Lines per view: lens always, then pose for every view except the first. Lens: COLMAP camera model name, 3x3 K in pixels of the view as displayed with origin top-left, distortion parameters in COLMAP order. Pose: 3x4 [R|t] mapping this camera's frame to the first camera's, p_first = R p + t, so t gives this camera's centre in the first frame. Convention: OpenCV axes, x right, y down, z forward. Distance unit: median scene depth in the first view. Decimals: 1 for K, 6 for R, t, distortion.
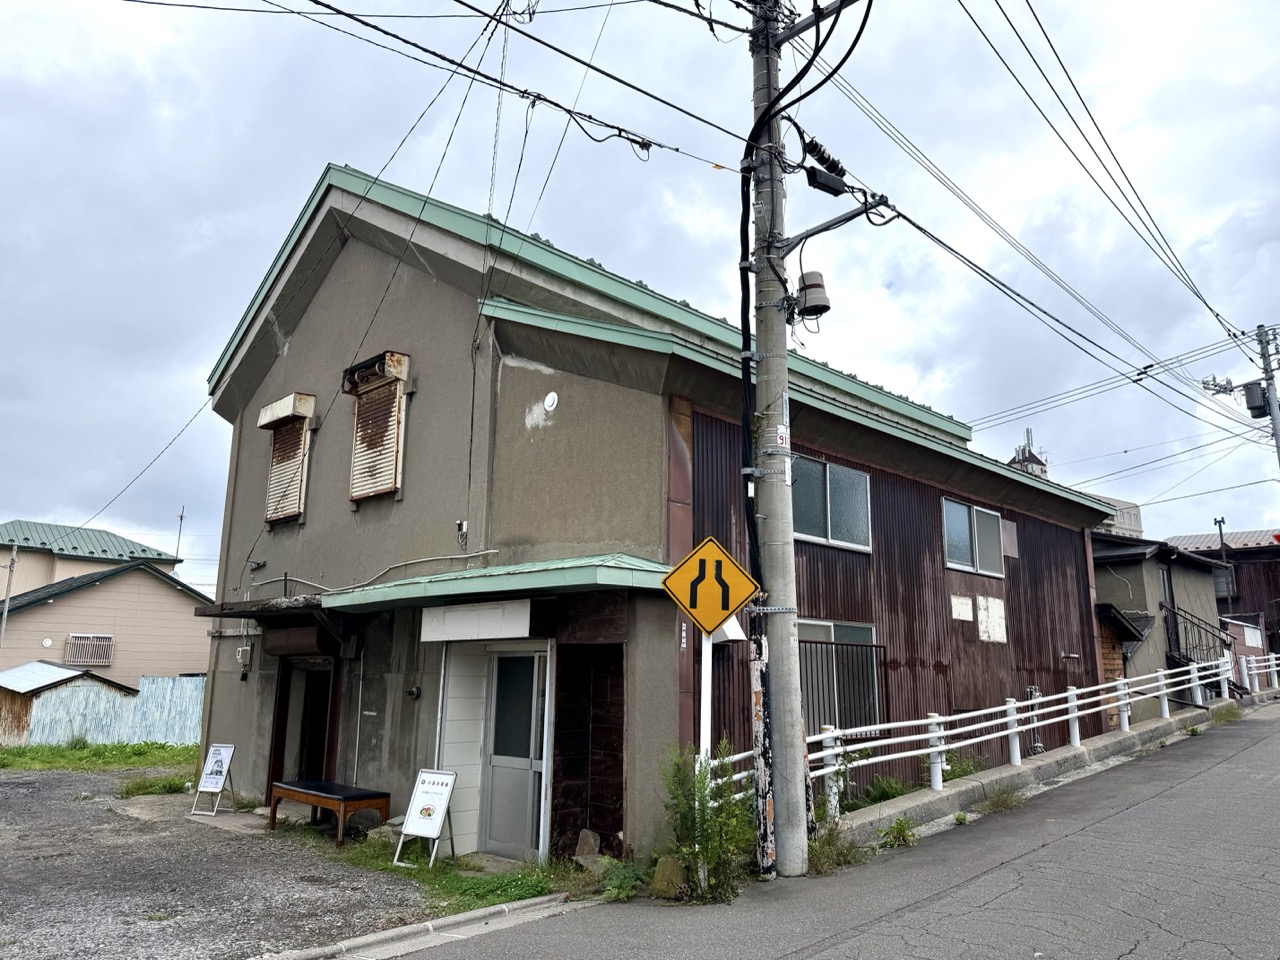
lens RADIAL K [[892.0, 0, 643.0], [0, 892.0, 482.2], [0, 0, 1]] dist [0.083832, -0.000479]
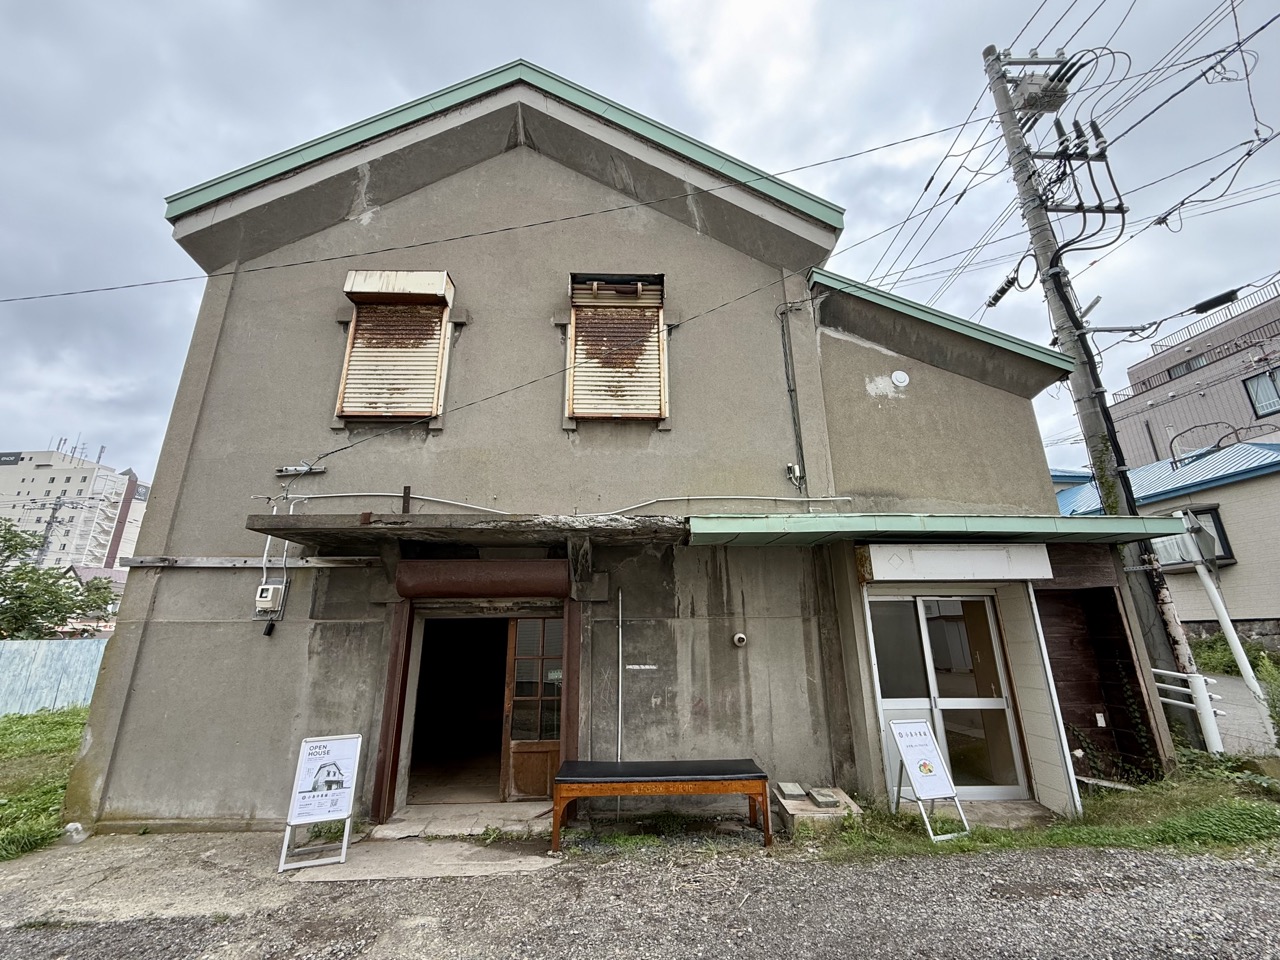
lens RADIAL K [[512.6, 0, 629.7], [0, 512.6, 480.5], [0, 0, 1]] dist [-0.000088, -0.000088]
pose [[0.691942, 0.193558, 0.695523, -0.689252], [-0.136649, 0.981089, -0.137082, 0.156679], [-0.708903, -0.000190, 0.705306, 0.689738]]
